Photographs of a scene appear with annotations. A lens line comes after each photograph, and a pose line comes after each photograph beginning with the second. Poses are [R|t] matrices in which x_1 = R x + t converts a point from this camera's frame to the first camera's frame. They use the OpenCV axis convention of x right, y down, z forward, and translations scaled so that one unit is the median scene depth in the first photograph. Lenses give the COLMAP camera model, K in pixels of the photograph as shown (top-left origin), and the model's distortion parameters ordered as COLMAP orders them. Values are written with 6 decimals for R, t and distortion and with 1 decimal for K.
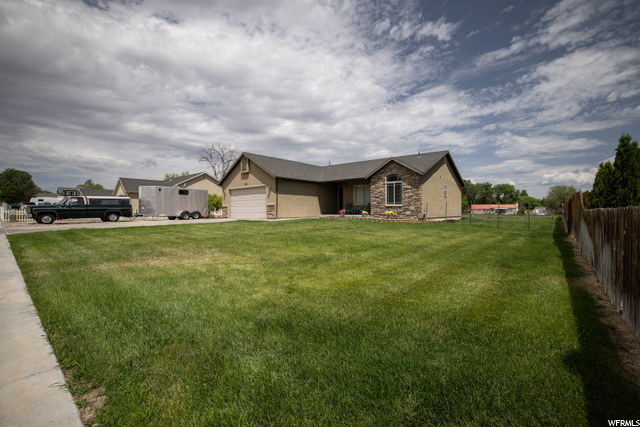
lens RADIAL K [[275.7, 0, 320.0], [0, 275.7, 213.5], [0, 0, 1]] dist [0.001113, 0.000162]
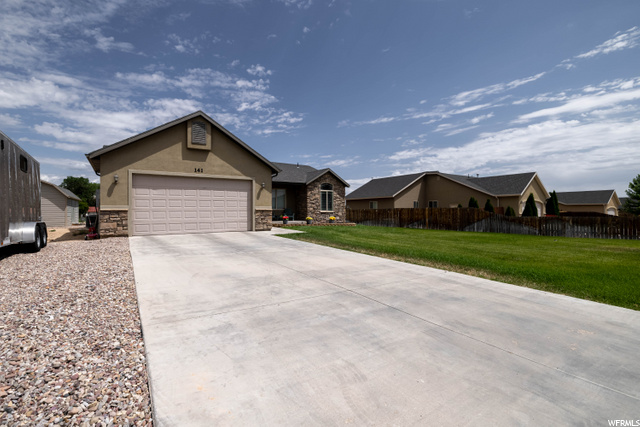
lens RADIAL K [[288.8, 0, 308.0], [0, 288.8, 199.2], [0, 0, 1]] dist [-0.001086, -0.000058]
pose [[0.286189, 0.044804, 0.957125, -0.836003], [0.009557, 0.998723, -0.049609, -0.020968], [-0.958126, 0.023345, 0.285395, 0.708392]]
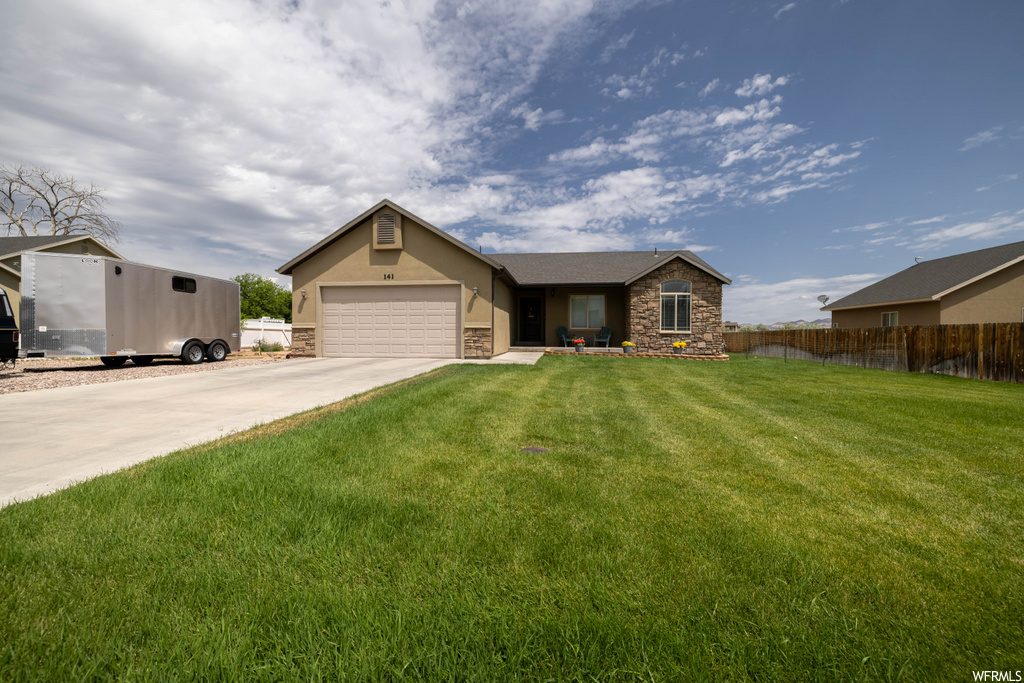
lens RADIAL K [[441.2, 0, 512.0], [0, 441.2, 341.5], [0, 0, 1]] dist [0.001113, 0.000162]
pose [[0.835225, 0.000915, 0.549907, -0.538542], [-0.003222, 0.999990, 0.003230, -0.010768], [-0.549899, -0.004470, 0.835219, 0.373100]]
